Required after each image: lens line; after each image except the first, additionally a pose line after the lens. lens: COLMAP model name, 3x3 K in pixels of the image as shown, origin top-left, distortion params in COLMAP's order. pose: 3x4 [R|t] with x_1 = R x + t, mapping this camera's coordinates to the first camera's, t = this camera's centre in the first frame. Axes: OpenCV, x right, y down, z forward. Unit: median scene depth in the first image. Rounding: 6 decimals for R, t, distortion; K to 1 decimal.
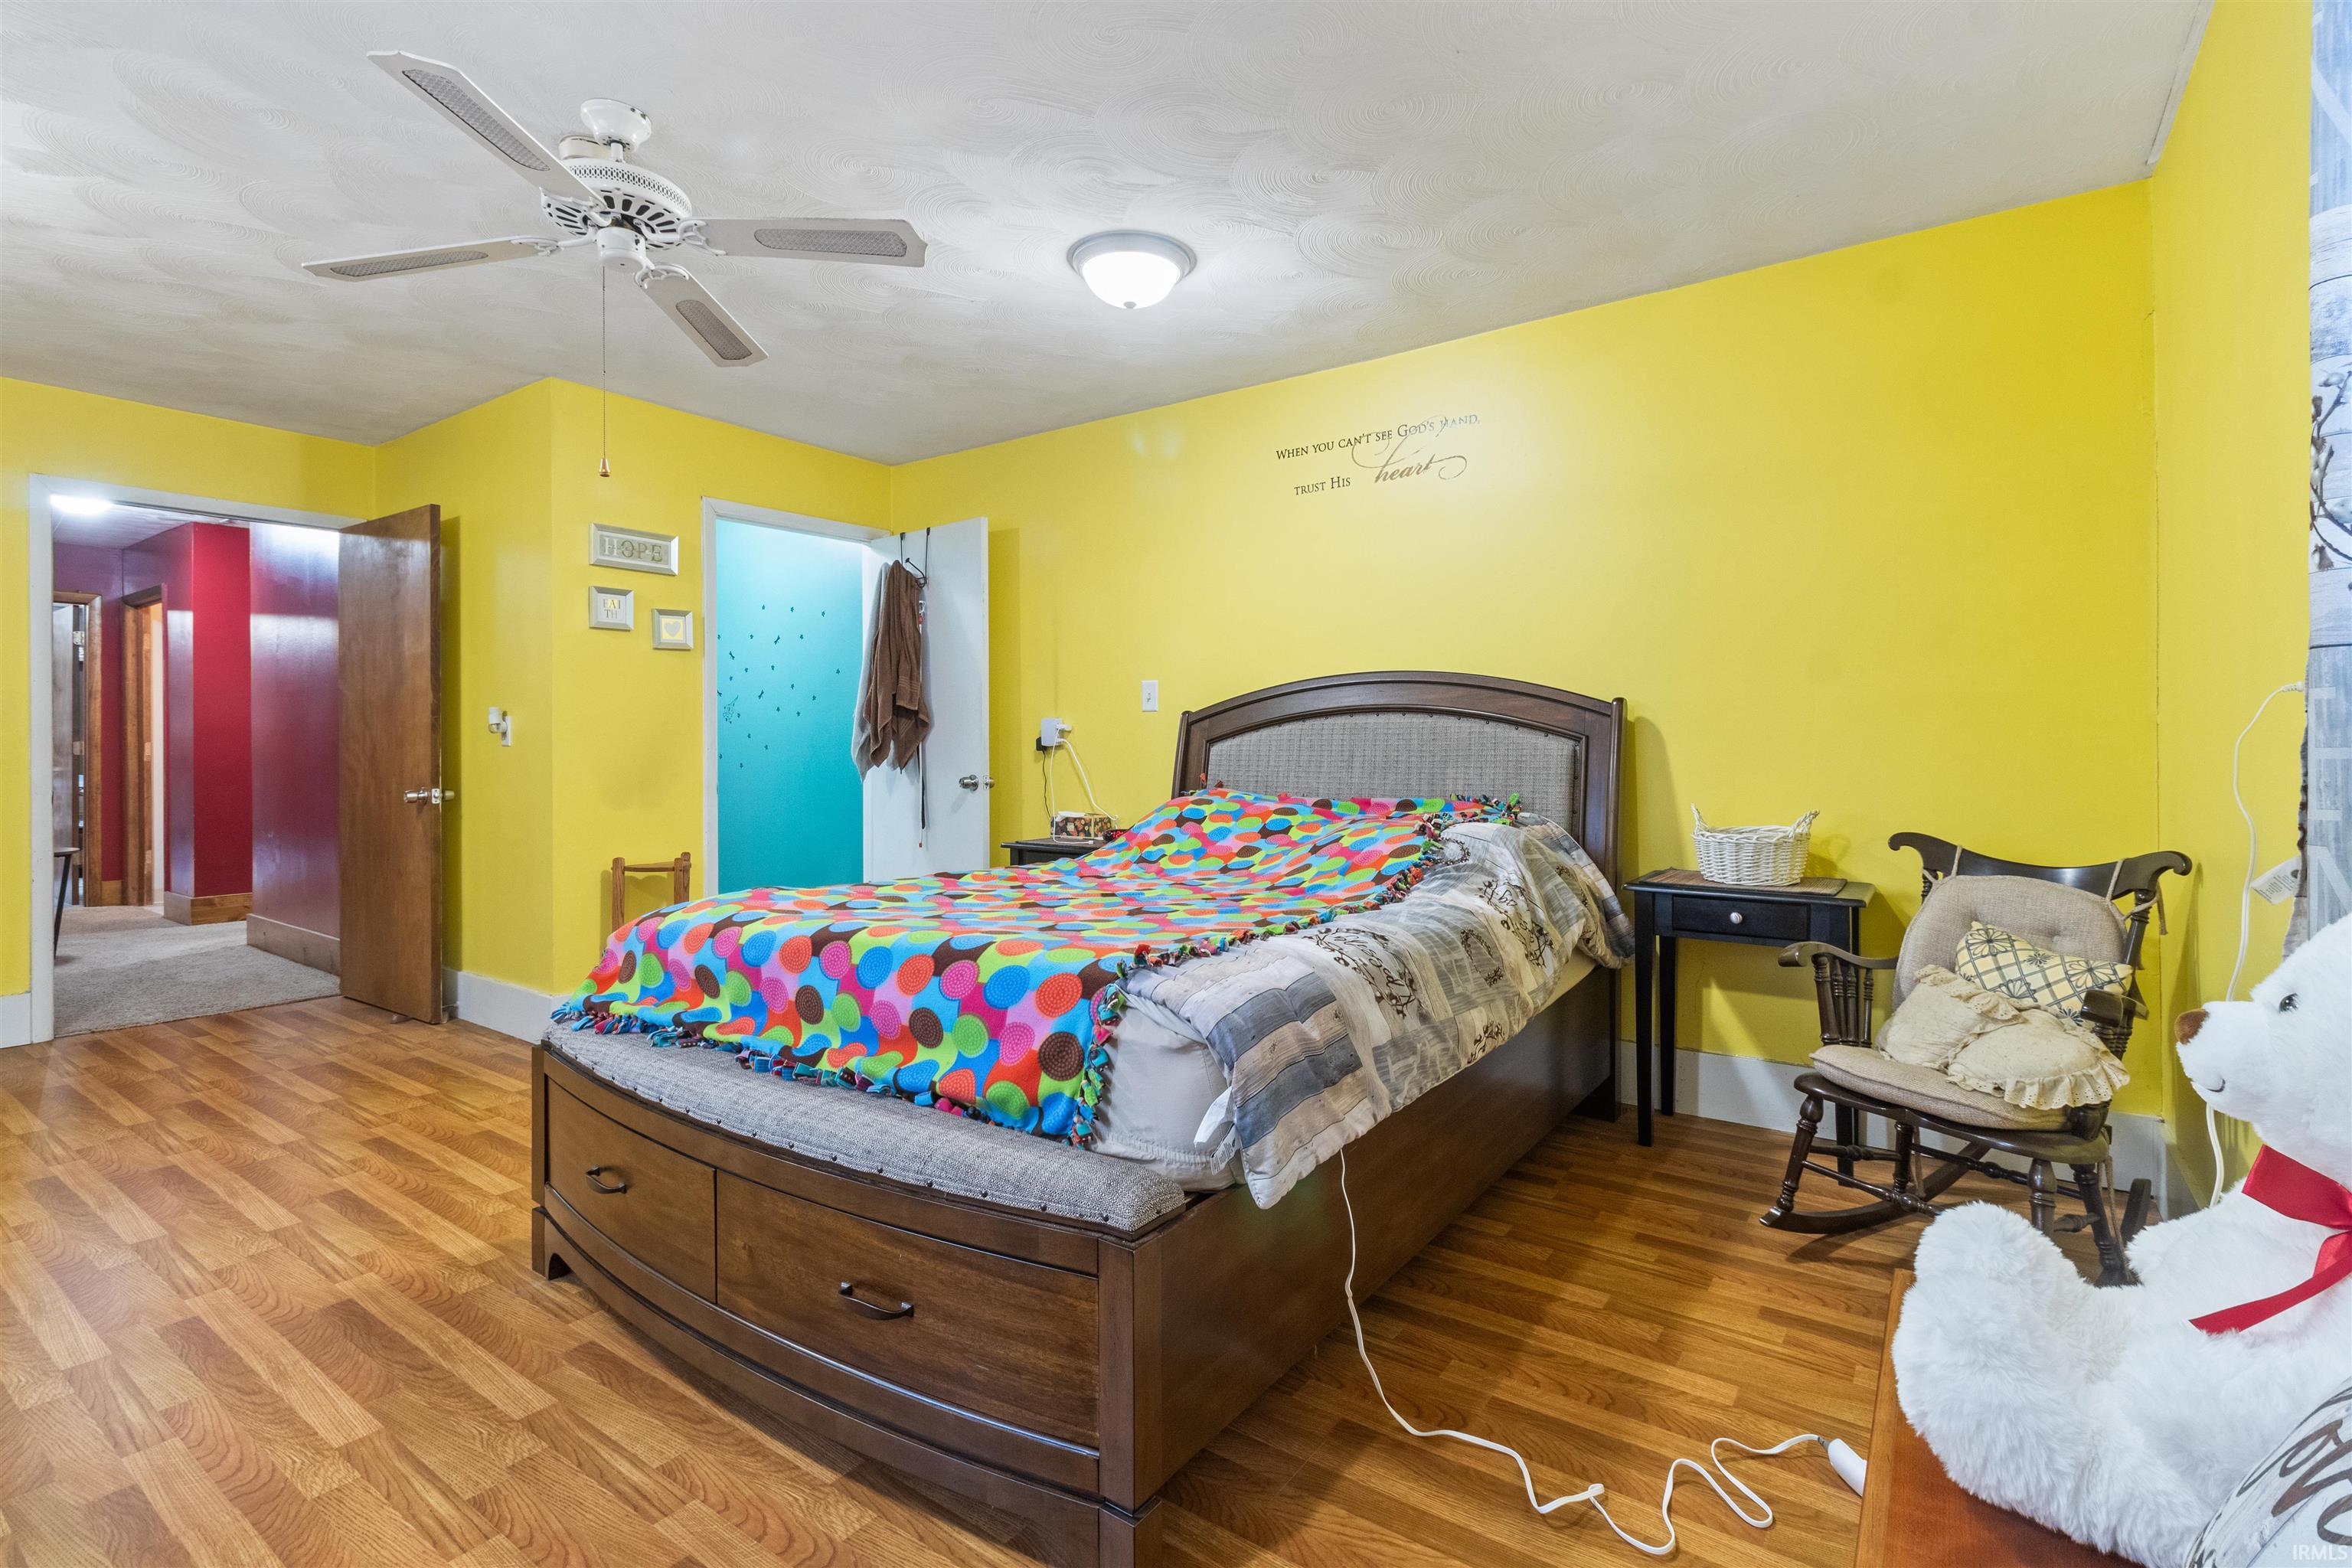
lens RADIAL K [[1095.3, 0, 1212.6], [0, 1095.3, 756.9], [0, 0, 1]] dist [0.000529, 0.000835]
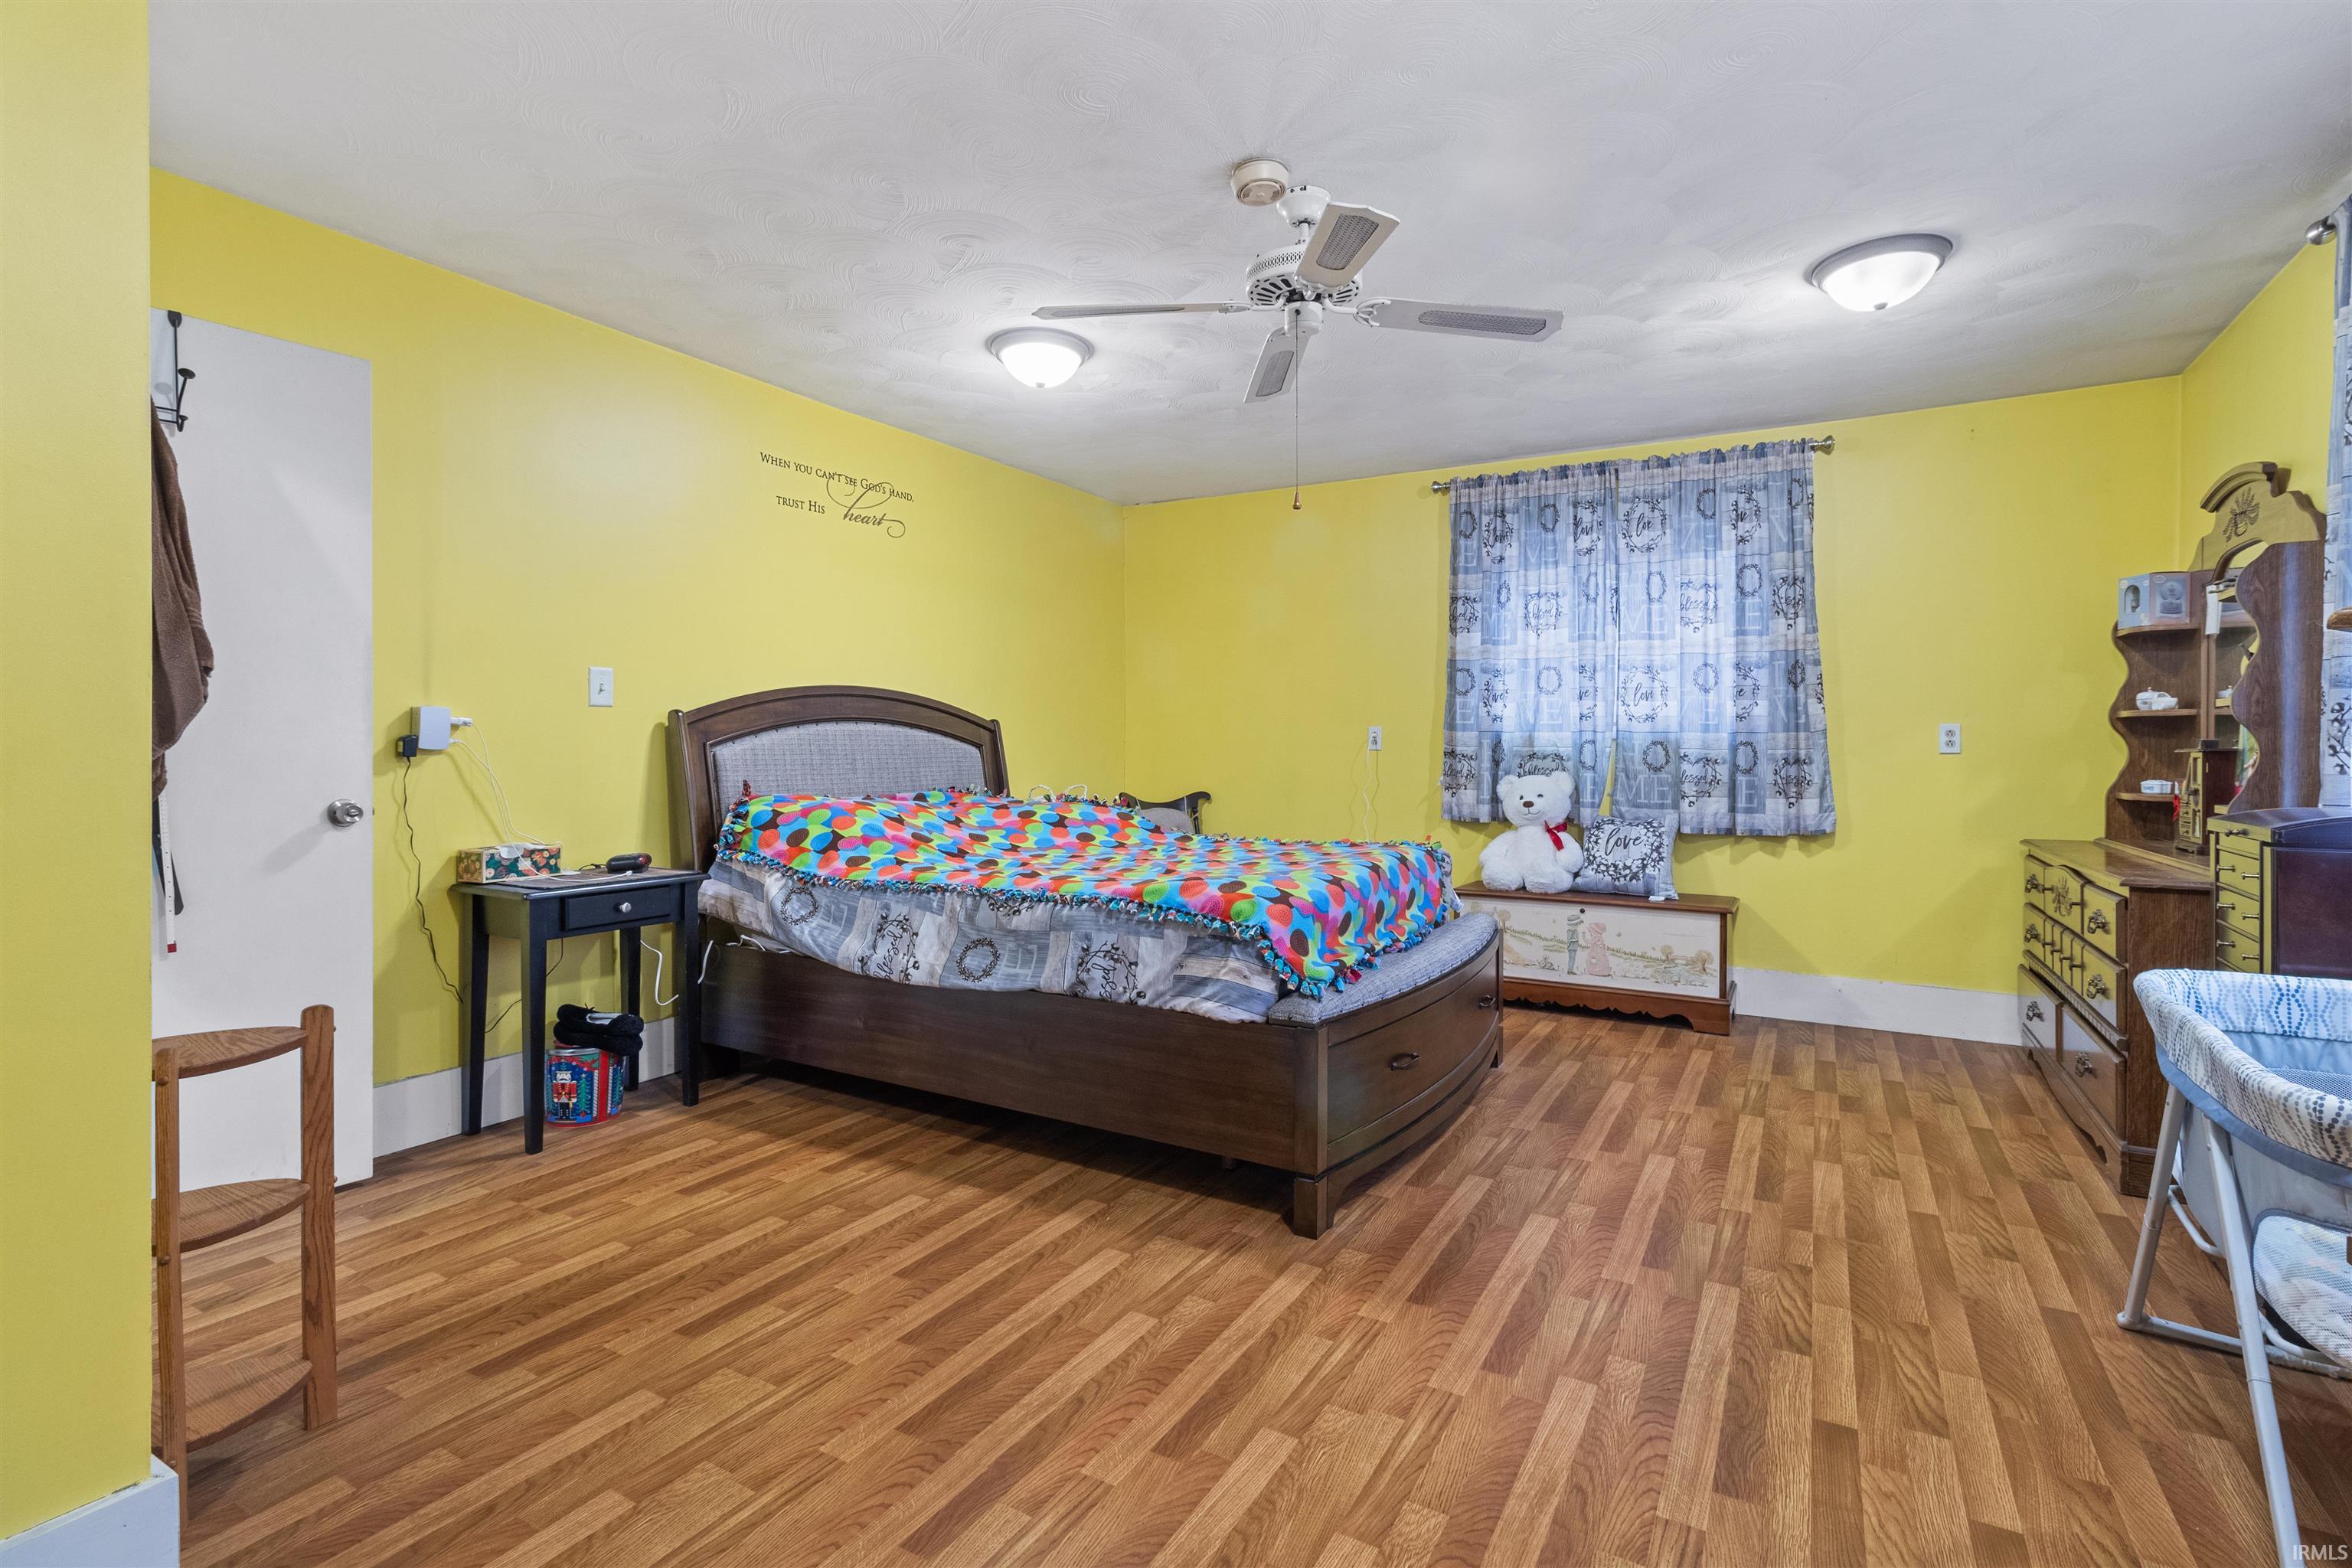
lens RADIAL K [[1095.3, 0, 1178.8], [0, 1095.3, 766.7], [0, 0, 1]] dist [0.000529, 0.000835]
pose [[-0.079883, -0.015316, 0.996687, -1.717054], [0.005212, 0.999862, 0.015783, -0.013733], [-0.996791, 0.006456, -0.079792, 1.249666]]
